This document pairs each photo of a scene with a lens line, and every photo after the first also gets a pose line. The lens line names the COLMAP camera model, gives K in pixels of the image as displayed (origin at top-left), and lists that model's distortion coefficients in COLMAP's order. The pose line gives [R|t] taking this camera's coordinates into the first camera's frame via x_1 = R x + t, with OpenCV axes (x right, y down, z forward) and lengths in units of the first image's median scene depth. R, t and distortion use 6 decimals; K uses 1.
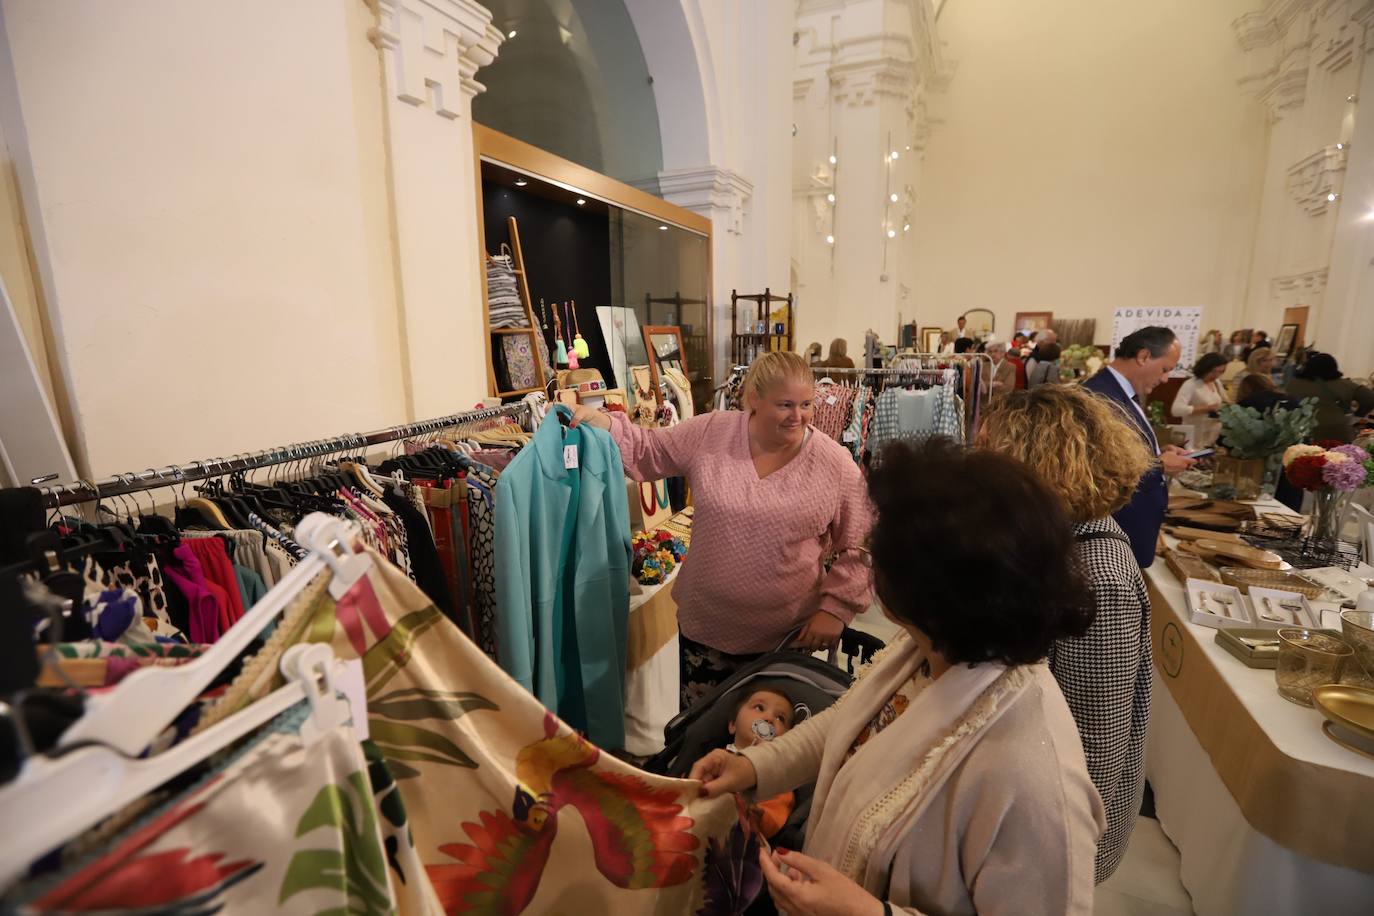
lens RADIAL K [[629.3, 0, 681.7], [0, 629.3, 456.7], [0, 0, 1]] dist [-0.050993, 0.014483]
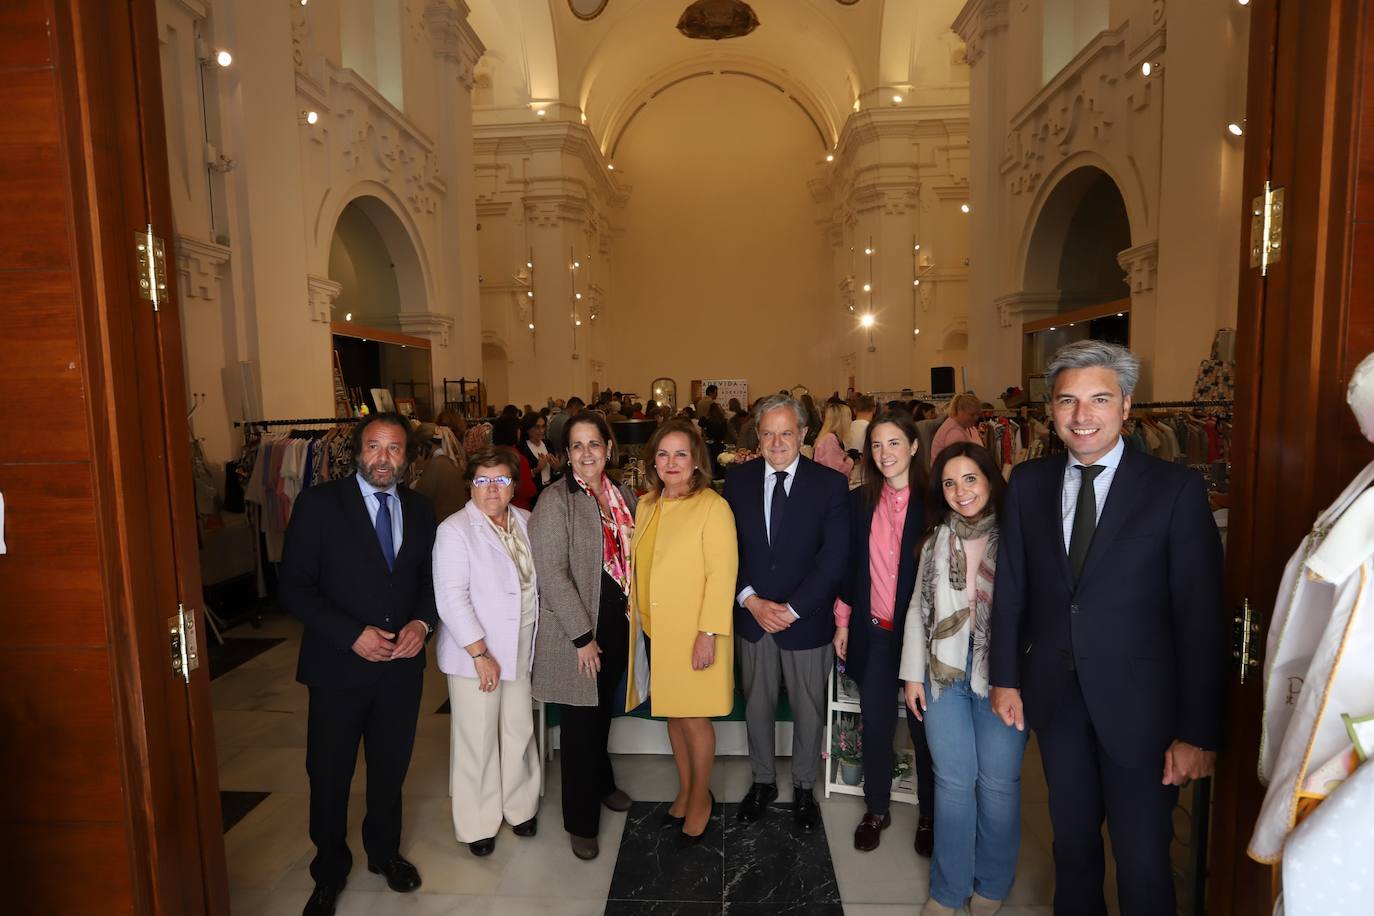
lens RADIAL K [[701.2, 0, 680.8], [0, 701.2, 456.8], [0, 0, 1]] dist [-0.045910, -0.000077]
pose [[0.928053, -0.041081, 0.370176, -0.015559], [0.082918, 0.991744, -0.097819, 0.085855], [-0.363102, 0.121476, 0.923797, -0.433845]]
